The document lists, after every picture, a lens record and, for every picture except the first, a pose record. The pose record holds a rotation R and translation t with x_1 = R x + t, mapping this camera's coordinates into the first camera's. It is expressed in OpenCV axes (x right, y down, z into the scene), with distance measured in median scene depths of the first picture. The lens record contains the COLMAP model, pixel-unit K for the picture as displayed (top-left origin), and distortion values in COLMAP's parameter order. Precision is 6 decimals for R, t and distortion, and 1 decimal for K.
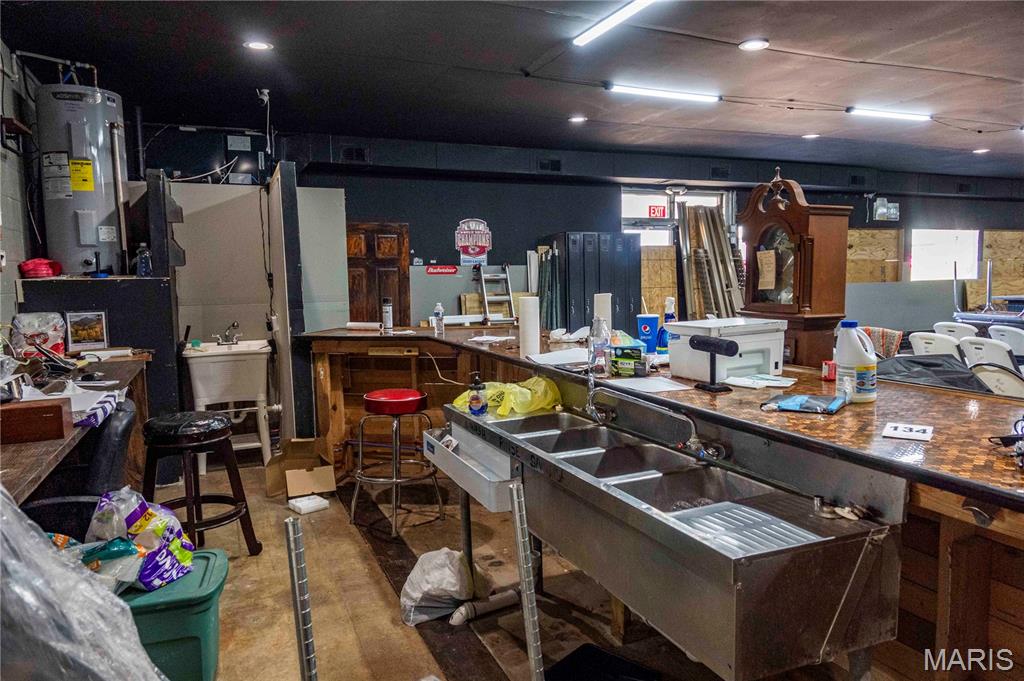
lens RADIAL K [[697.4, 0, 512.0], [0, 697.4, 340.5], [0, 0, 1]] dist [-0.003266, -0.000646]
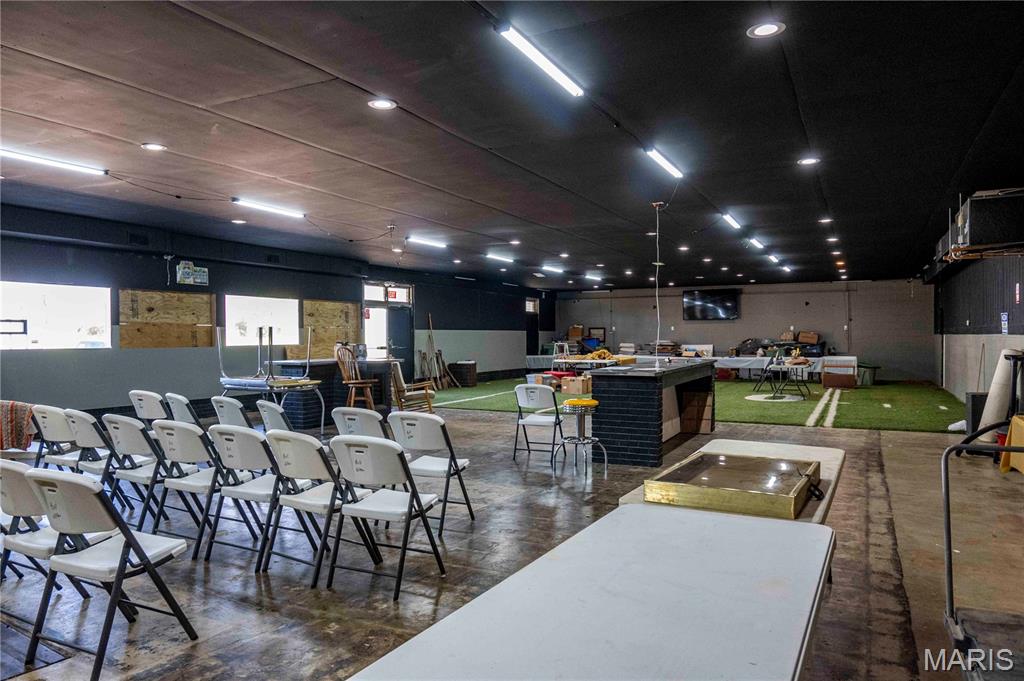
lens RADIAL K [[697.4, 0, 512.0], [0, 697.4, 340.5], [0, 0, 1]] dist [-0.003266, -0.000646]
pose [[0.763541, 0.012101, 0.645646, 0.240893], [0.047066, 0.996122, -0.074329, 0.000290], [-0.644042, 0.087142, 0.760011, -0.027619]]
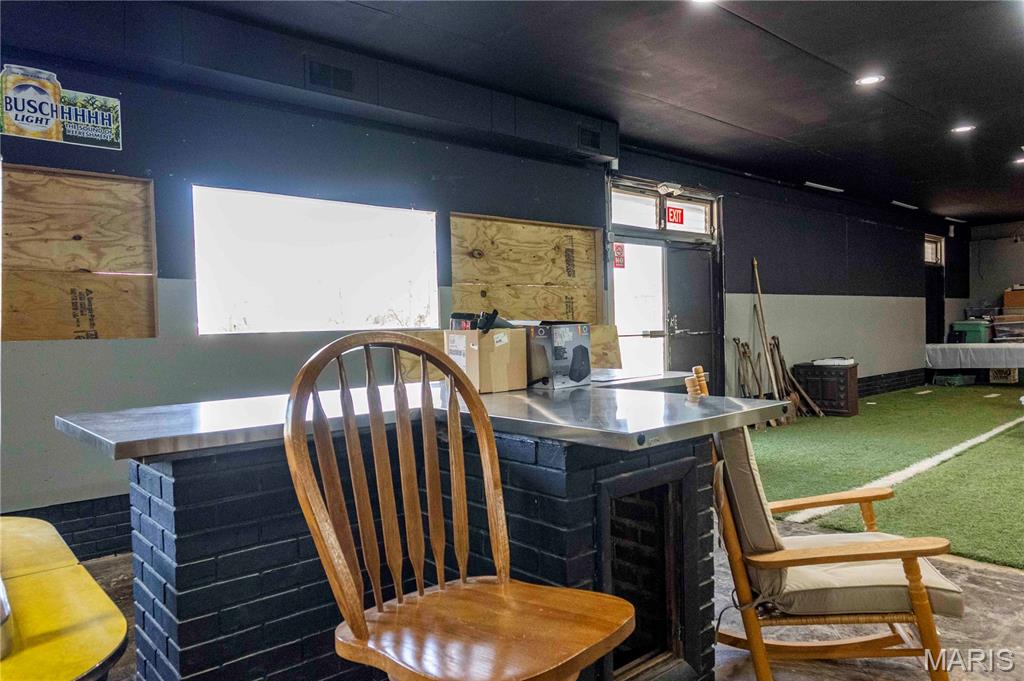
lens RADIAL K [[697.4, 0, 512.0], [0, 697.4, 340.5], [0, 0, 1]] dist [-0.003266, -0.000646]
pose [[0.948995, -0.009504, 0.315149, 0.614991], [0.032777, 0.997103, -0.068632, -0.054748], [-0.313584, 0.075461, 0.946557, 0.631348]]
